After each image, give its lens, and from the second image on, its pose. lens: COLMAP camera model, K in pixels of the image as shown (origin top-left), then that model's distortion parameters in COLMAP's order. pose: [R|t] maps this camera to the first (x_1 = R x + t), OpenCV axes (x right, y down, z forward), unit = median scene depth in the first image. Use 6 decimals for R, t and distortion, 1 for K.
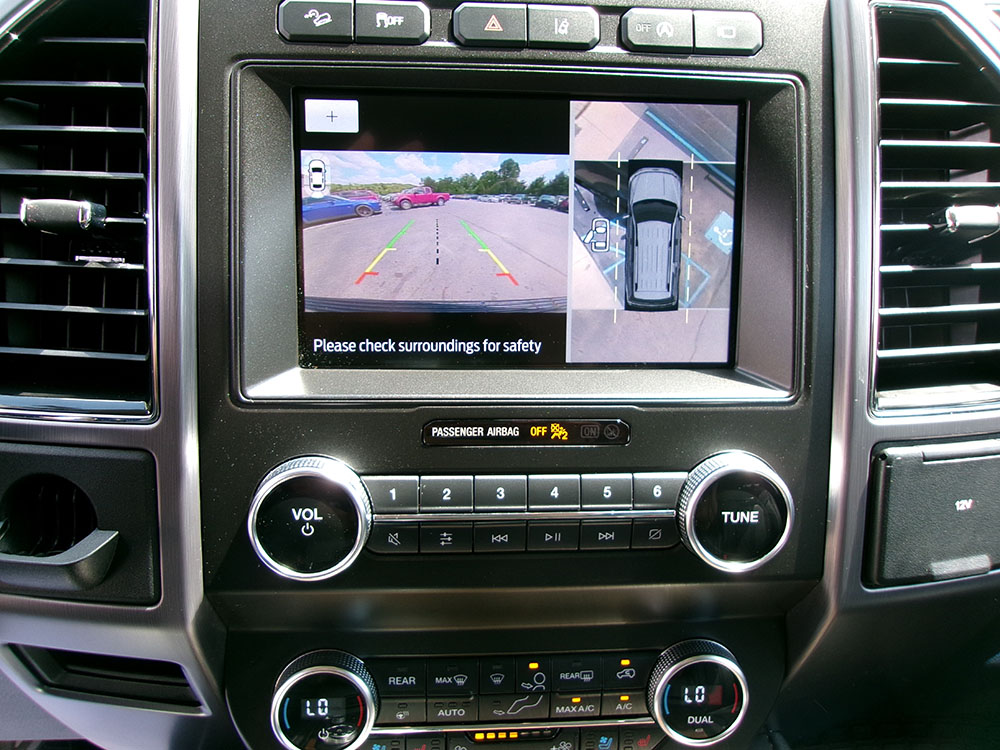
lens RADIAL K [[770.0, 0, 478.3], [0, 770.0, 389.5], [0, 0, 1]] dist [-0.019427, 0.034017]
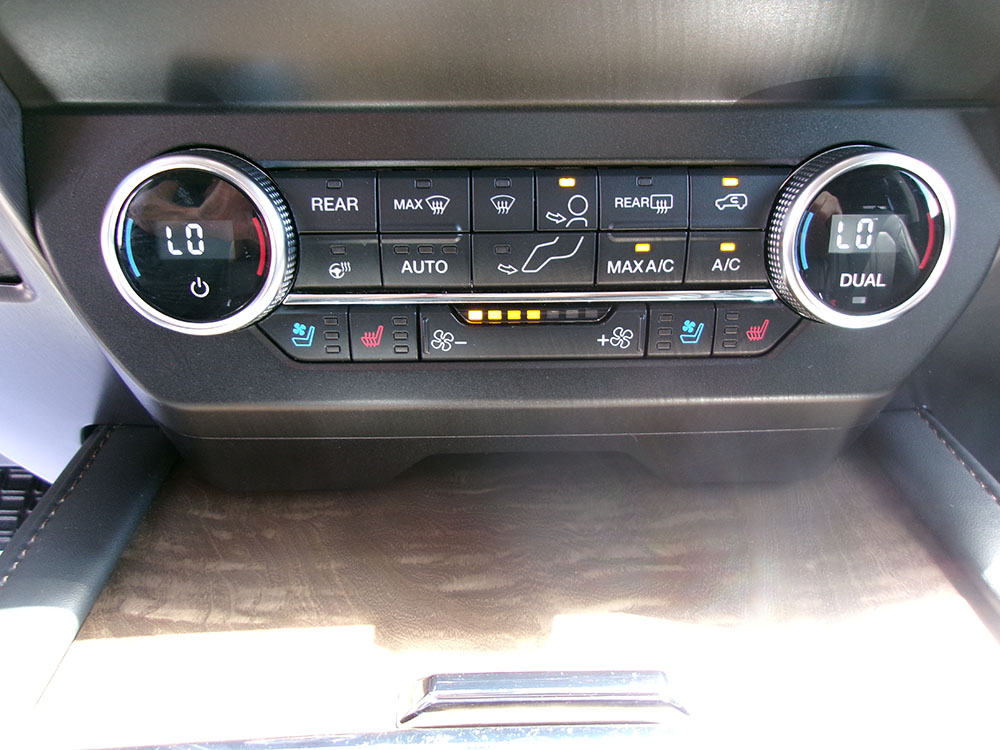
lens RADIAL K [[770.0, 0, 480.2], [0, 770.0, 401.3], [0, 0, 1]] dist [-0.019427, 0.034017]
pose [[0.998156, -0.009727, -0.059922, 0.042304], [0.018822, 0.988025, 0.153143, 0.452687], [0.057714, -0.153988, 0.986386, 0.434985]]
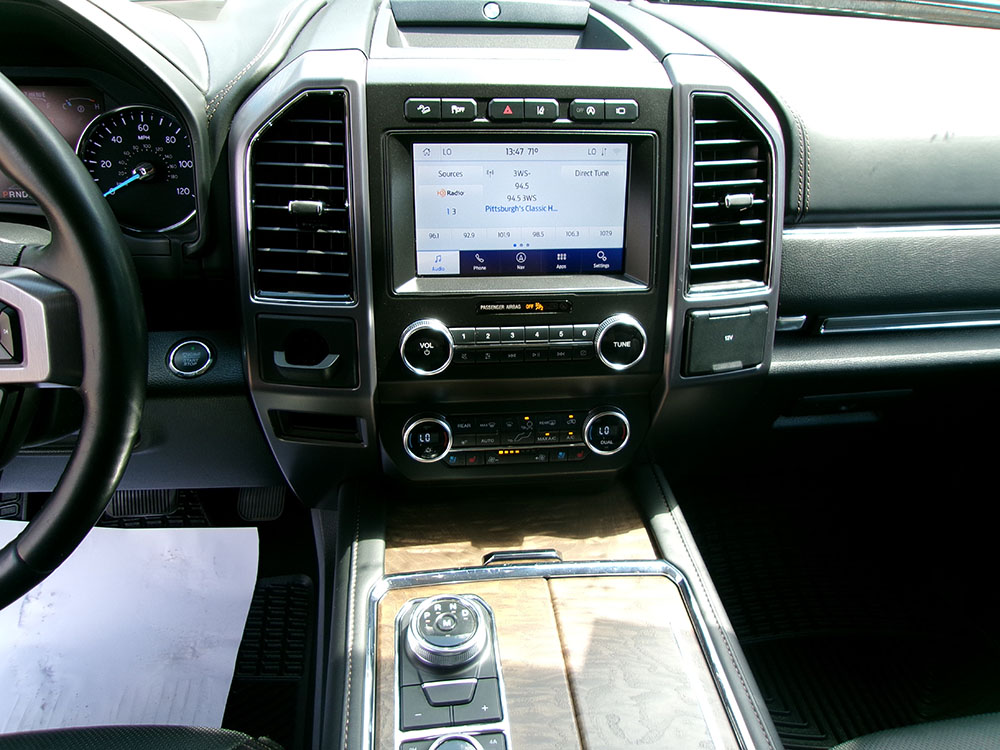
lens RADIAL K [[770.0, 0, 503.2], [0, 770.0, 370.3], [0, 0, 1]] dist [-0.019427, 0.034017]
pose [[0.998254, -0.016845, 0.056609, -0.112655], [0.007168, 0.985932, 0.166992, -0.120522], [-0.058626, -0.166295, 0.984332, -1.069180]]
